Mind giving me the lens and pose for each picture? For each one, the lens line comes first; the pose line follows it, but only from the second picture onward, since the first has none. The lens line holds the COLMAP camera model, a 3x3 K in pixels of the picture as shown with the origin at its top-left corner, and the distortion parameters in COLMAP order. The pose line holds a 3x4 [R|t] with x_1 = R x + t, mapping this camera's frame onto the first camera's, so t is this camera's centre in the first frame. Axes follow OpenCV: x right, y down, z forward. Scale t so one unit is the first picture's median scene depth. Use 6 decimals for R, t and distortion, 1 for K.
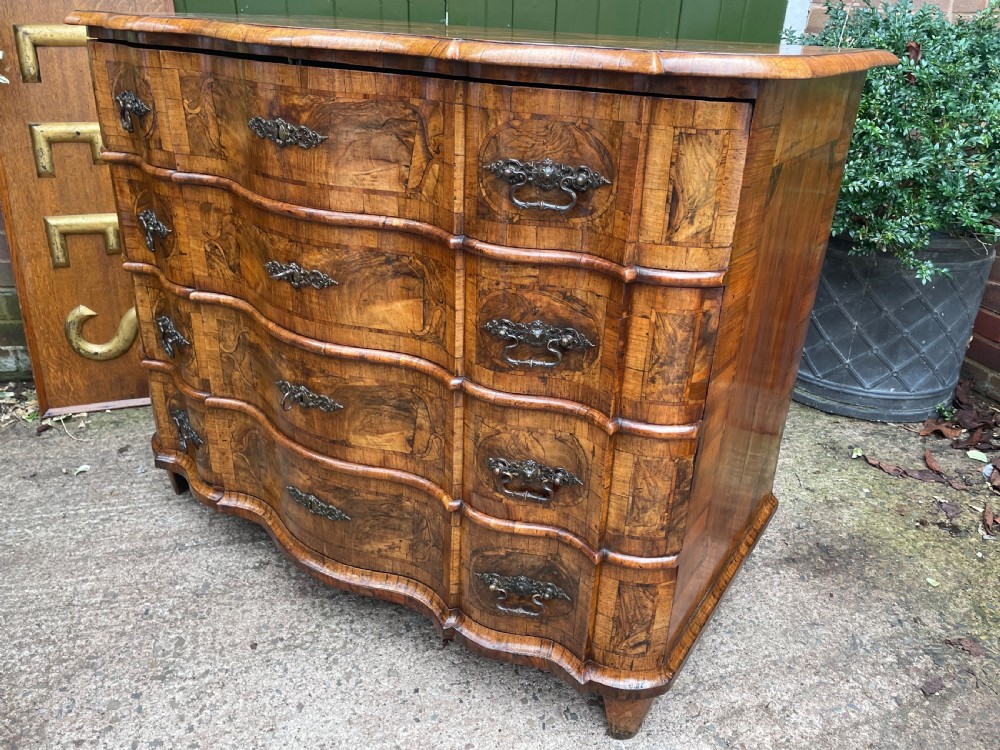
lens RADIAL K [[754.2, 0, 513.6], [0, 754.2, 370.6], [0, 0, 1]] dist [0.092248, -0.127039]
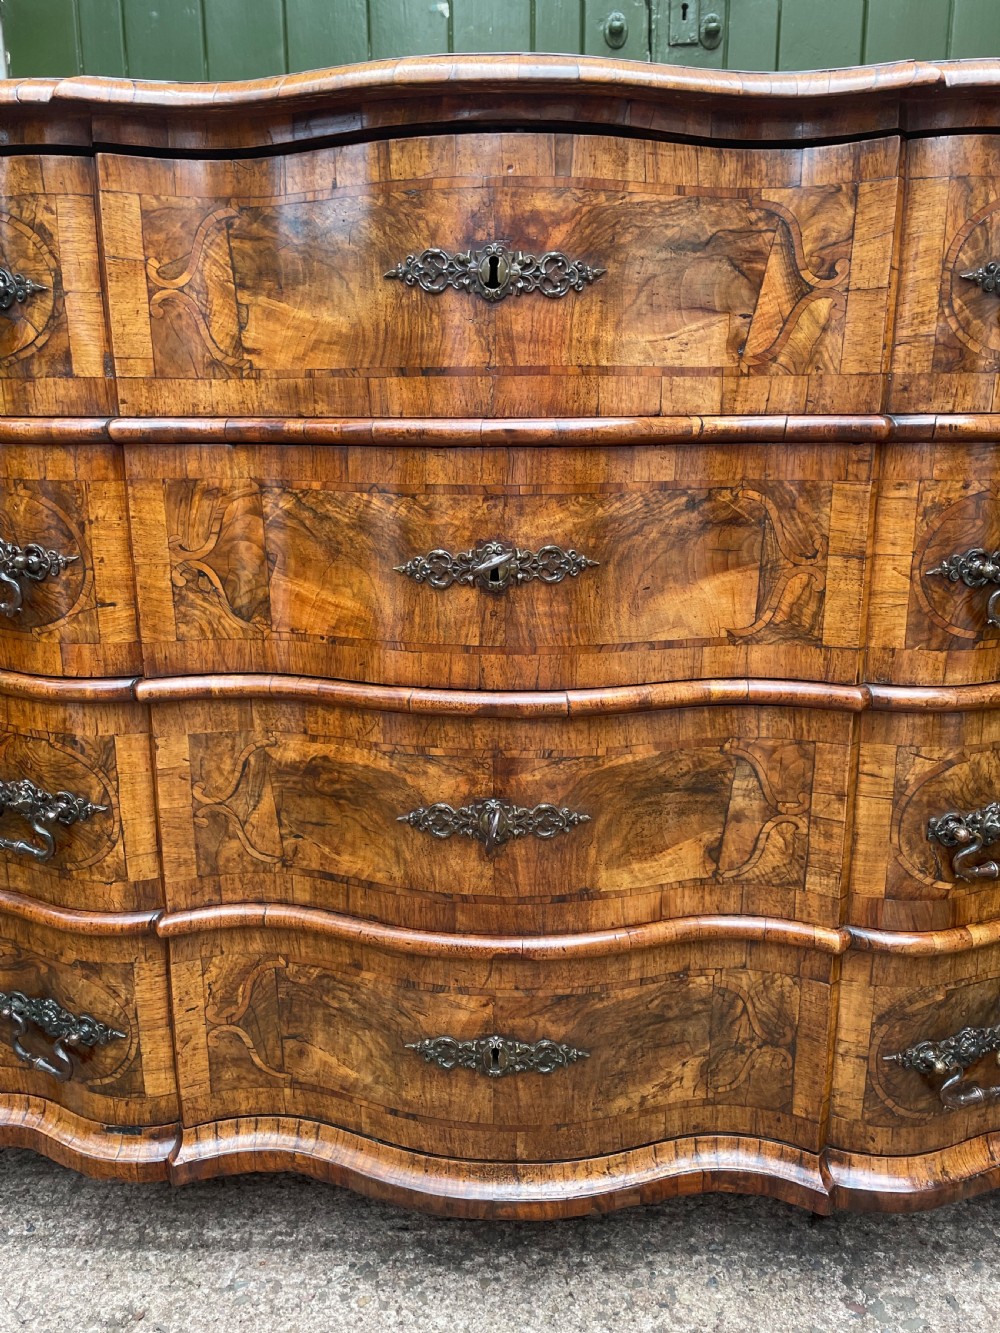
lens RADIAL K [[1005.4, 0, 504.4], [0, 1005.4, 670.9], [0, 0, 1]] dist [0.092248, -0.127039]
pose [[0.865005, -0.163146, 0.474499, -0.676037], [0.248966, 0.960595, -0.123583, 0.026896], [-0.435640, 0.225035, 0.871537, 0.480048]]
